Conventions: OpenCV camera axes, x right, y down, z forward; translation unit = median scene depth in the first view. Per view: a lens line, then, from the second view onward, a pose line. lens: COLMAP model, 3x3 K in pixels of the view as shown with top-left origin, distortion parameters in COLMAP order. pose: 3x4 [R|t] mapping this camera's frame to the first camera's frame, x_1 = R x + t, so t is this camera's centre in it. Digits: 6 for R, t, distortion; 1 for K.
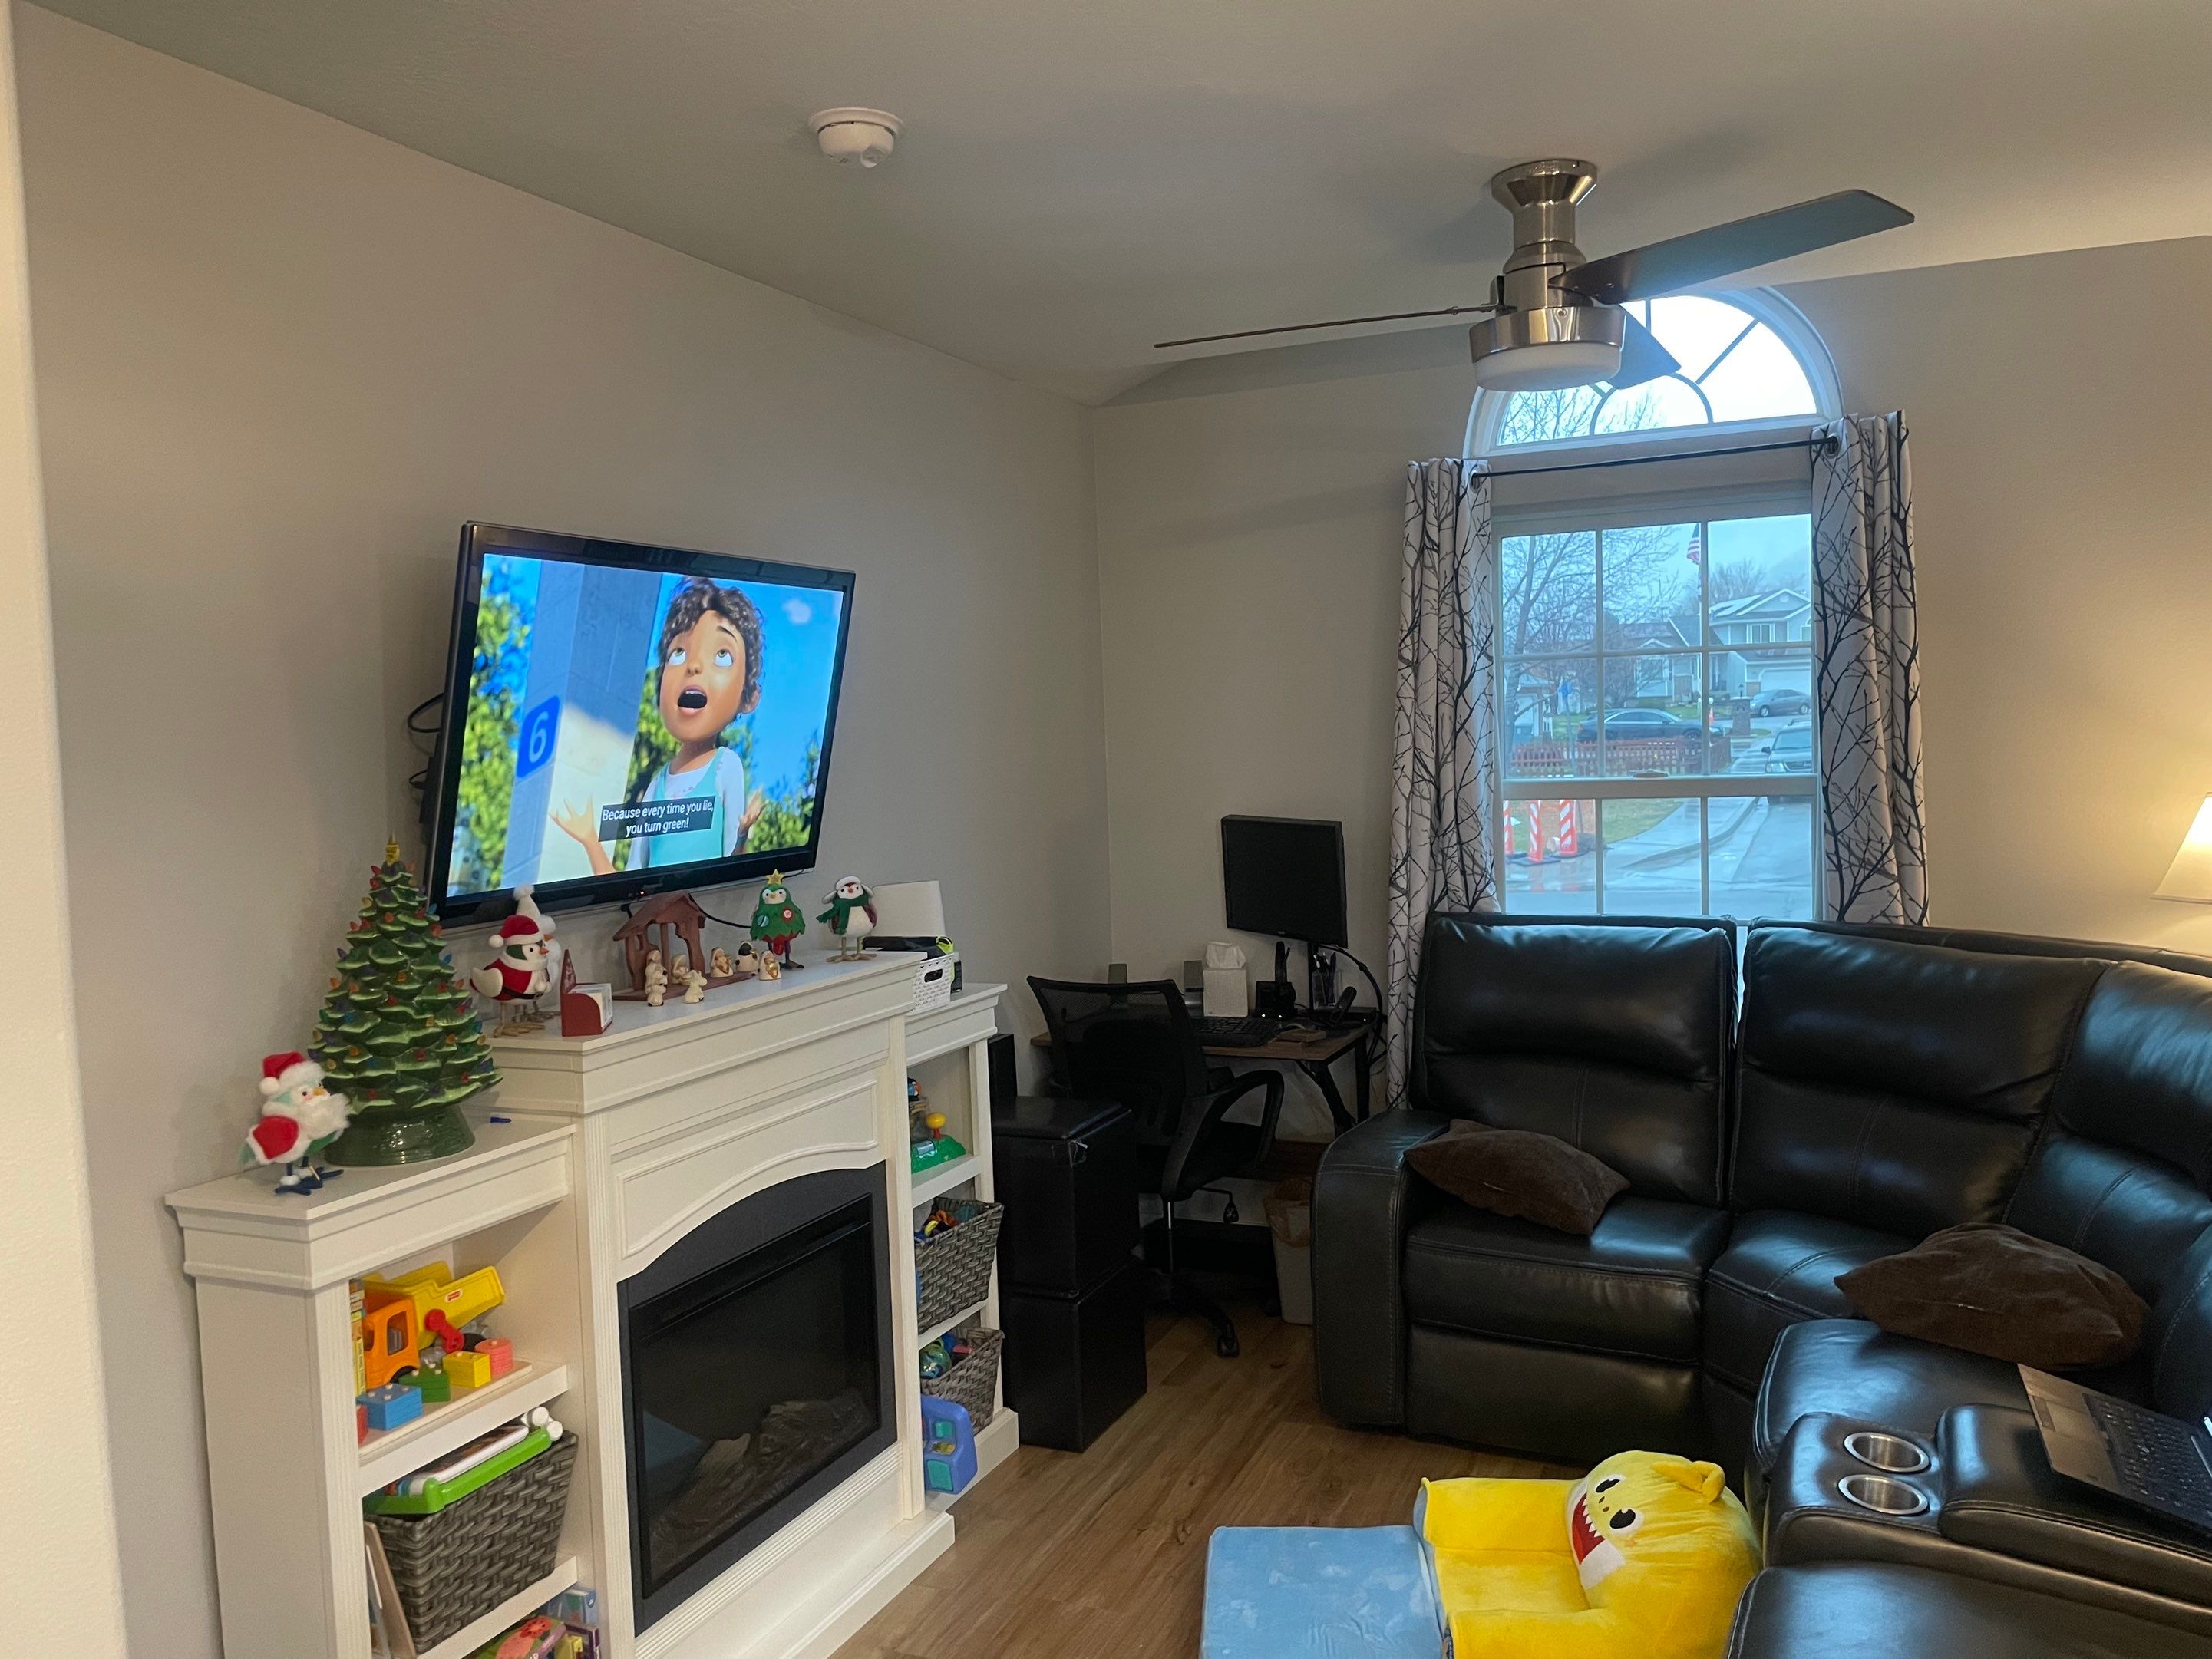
lens RADIAL K [[1686.2, 0, 1098.7], [0, 1686.2, 815.6], [0, 0, 1]] dist [0.052936, -0.074593]
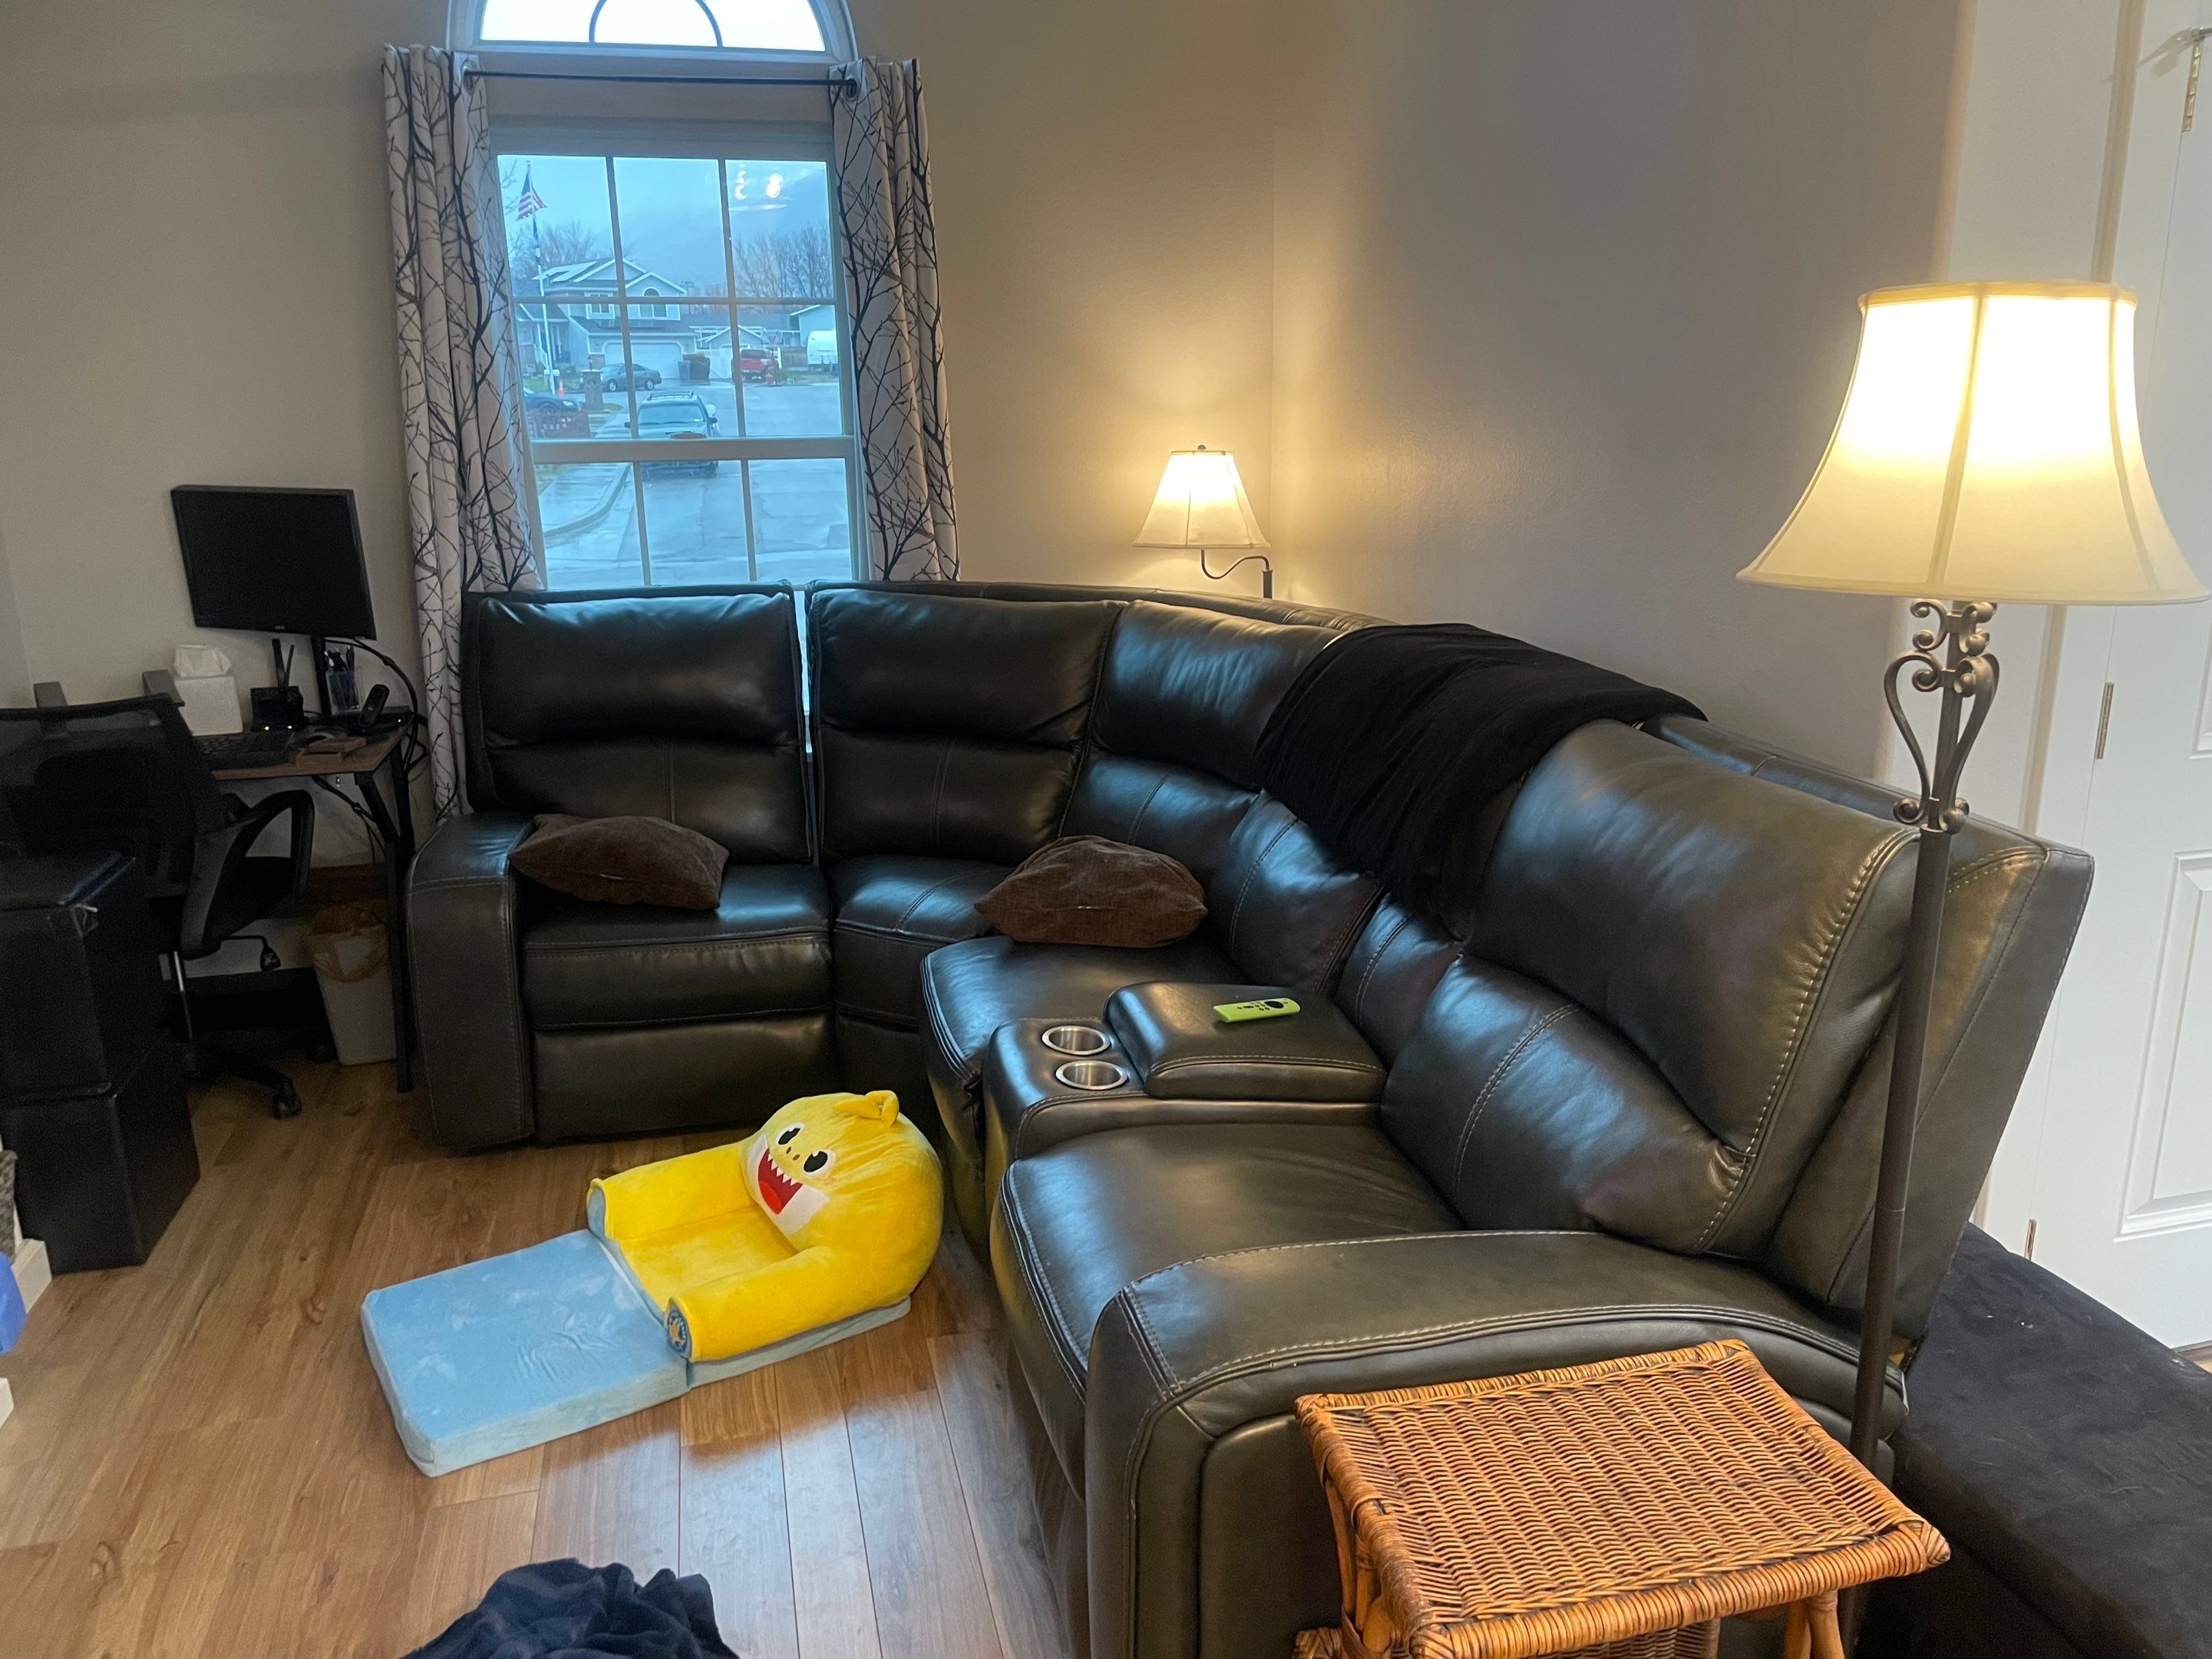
lens RADIAL K [[1686.2, 0, 1159.7], [0, 1686.2, 851.3], [0, 0, 1]] dist [0.052936, -0.074593]
pose [[0.780222, -0.146084, 0.608205, -0.092434], [0.017954, 0.977175, 0.211674, 0.008054], [-0.625245, -0.154232, 0.765037, 0.072720]]
